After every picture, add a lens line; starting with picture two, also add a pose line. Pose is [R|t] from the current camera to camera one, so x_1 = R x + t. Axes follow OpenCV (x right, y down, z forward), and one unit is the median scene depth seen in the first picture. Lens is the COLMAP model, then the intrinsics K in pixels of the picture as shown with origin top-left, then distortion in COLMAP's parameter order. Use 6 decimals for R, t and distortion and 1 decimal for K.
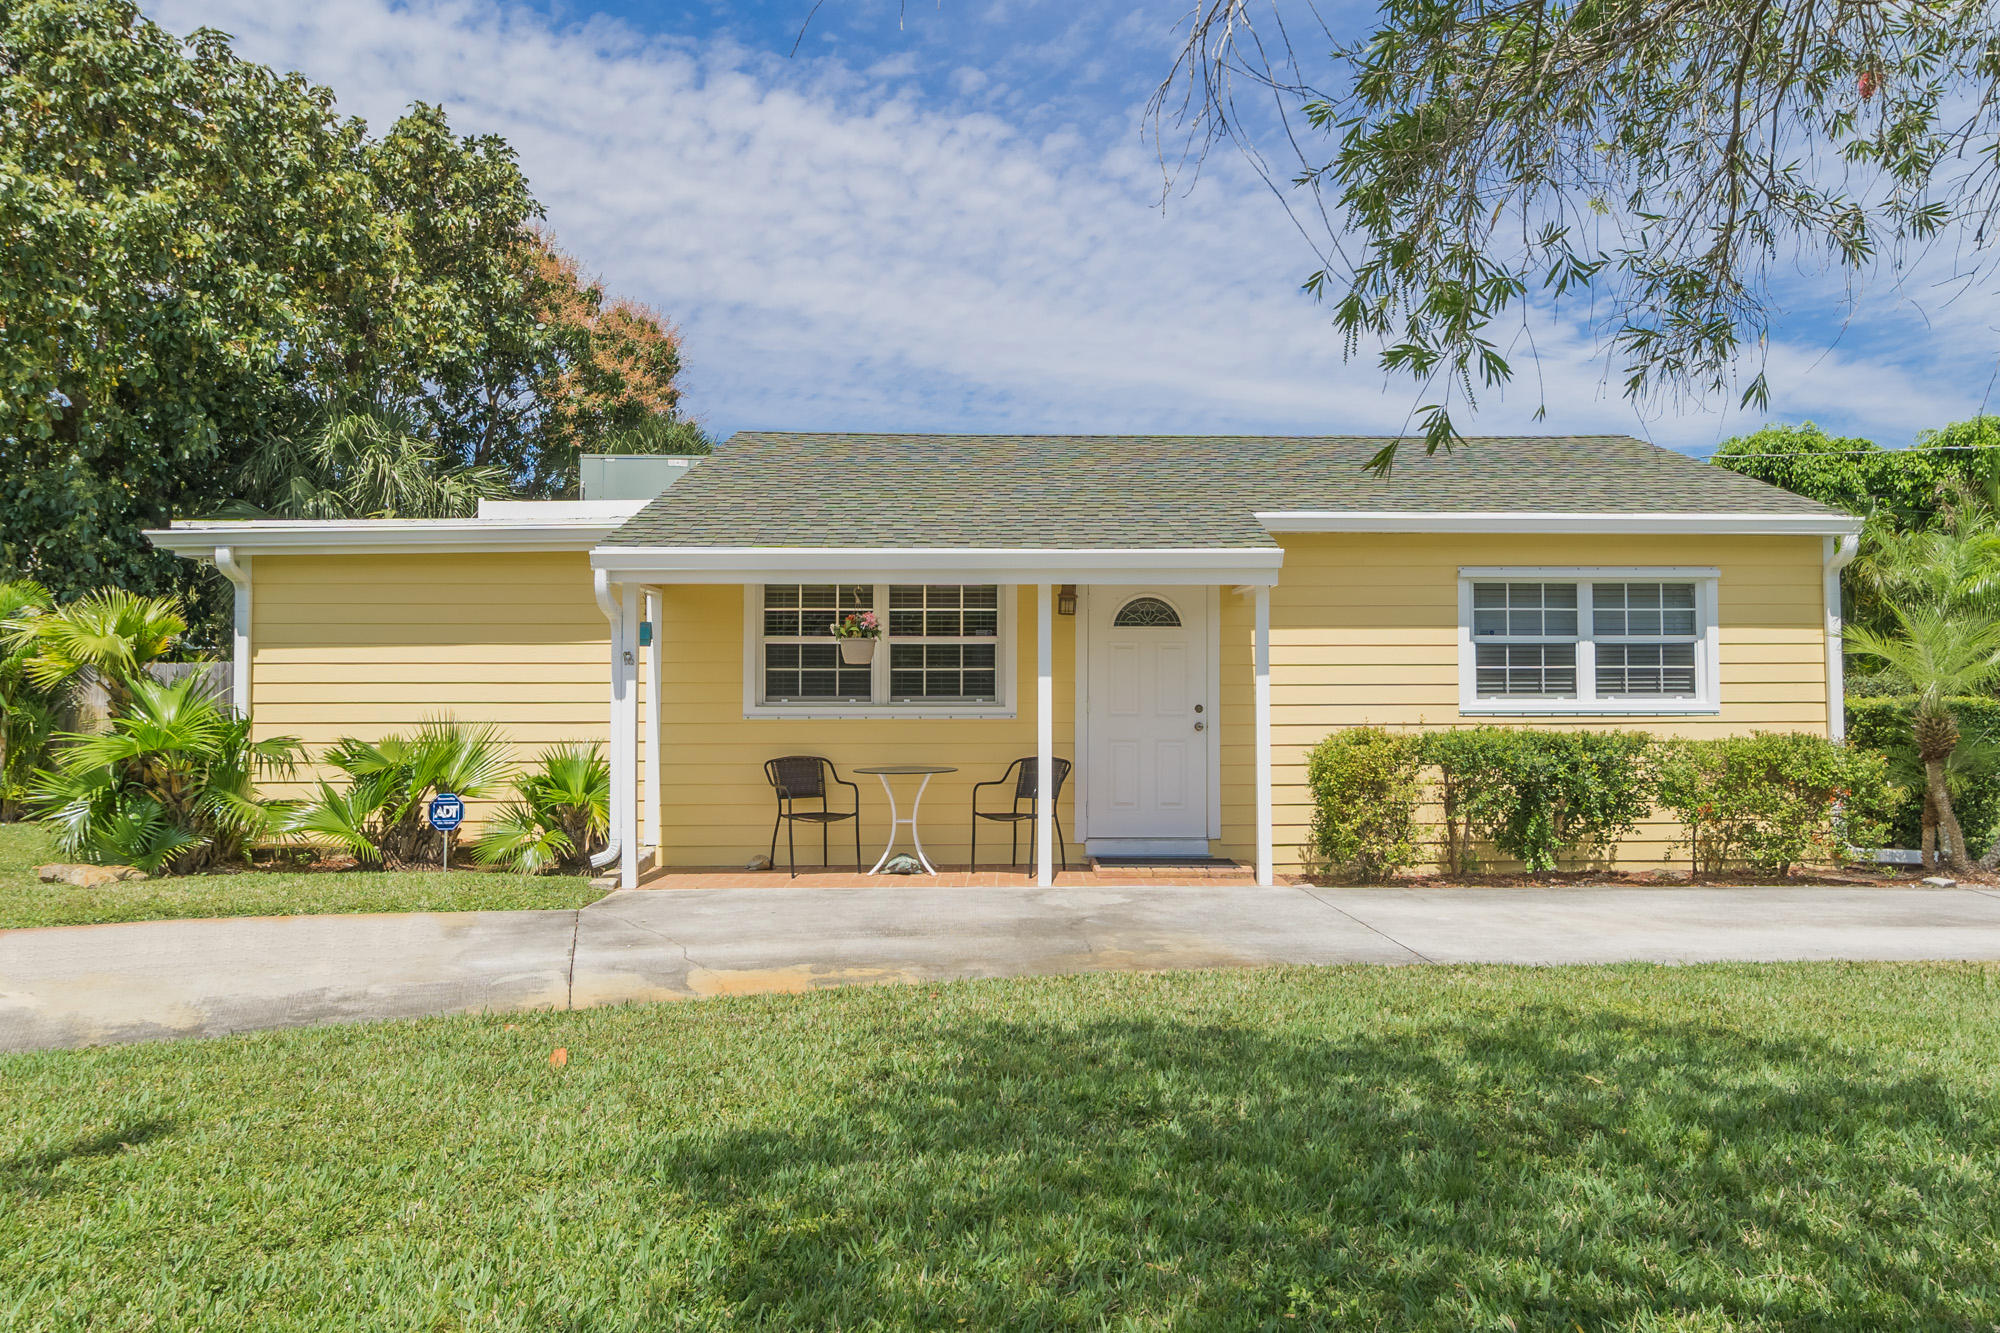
lens RADIAL K [[1483.5, 0, 1000.0], [0, 1483.5, 666.5], [0, 0, 1]] dist [-0.009265, -0.005118]
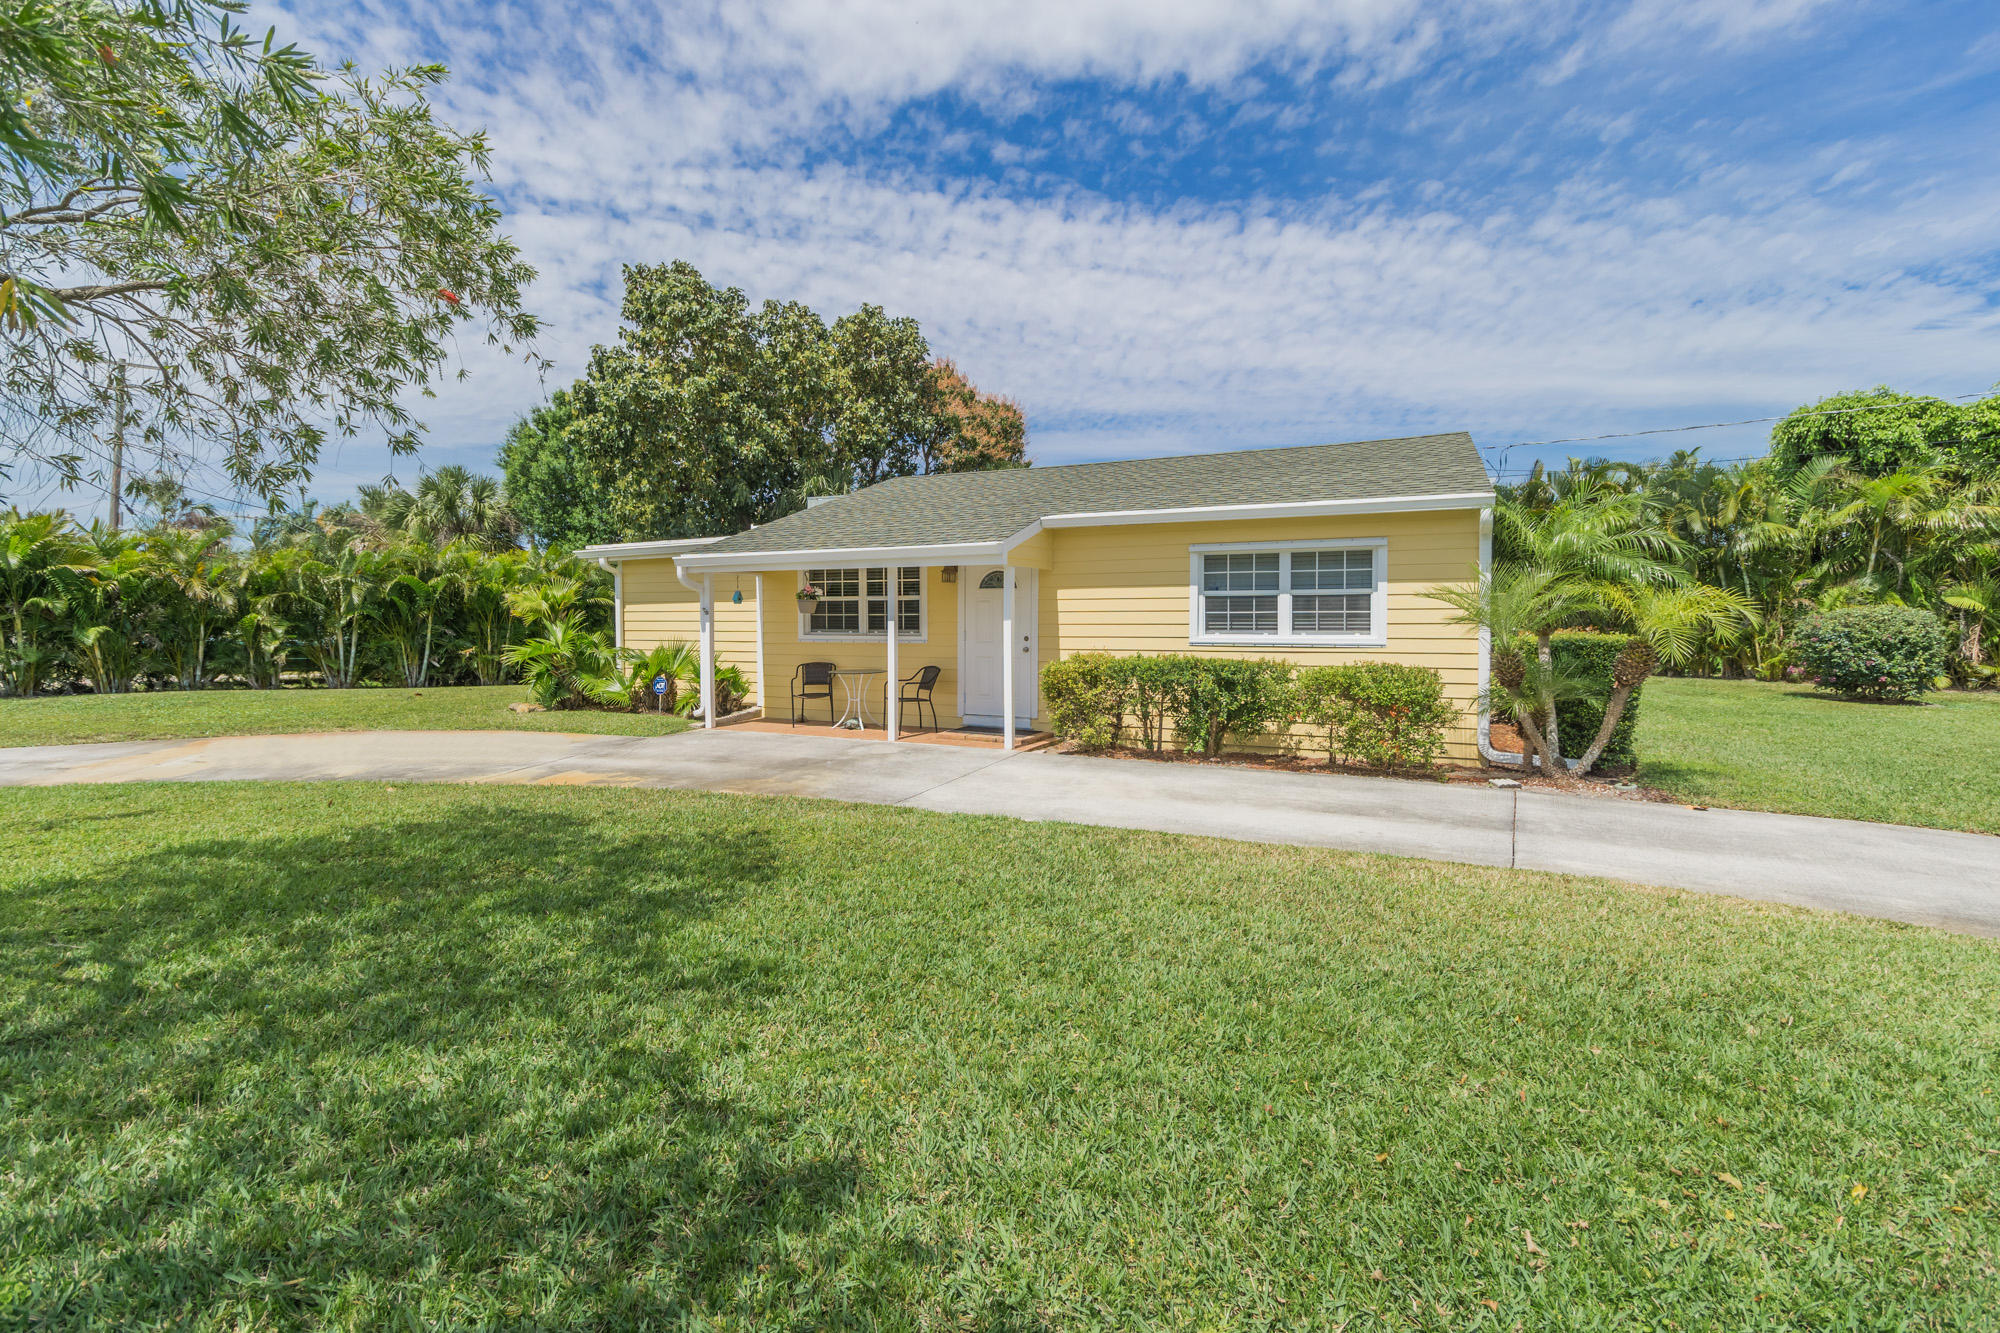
lens RADIAL K [[902.1, 0, 1013.9], [0, 902.1, 646.3], [0, 0, 1]] dist [-0.000393, -0.000530]
pose [[0.885712, 0.015559, -0.463974, 0.316960], [0.010386, 0.998524, 0.053312, -0.008734], [0.464118, -0.052038, 0.884243, 0.063914]]
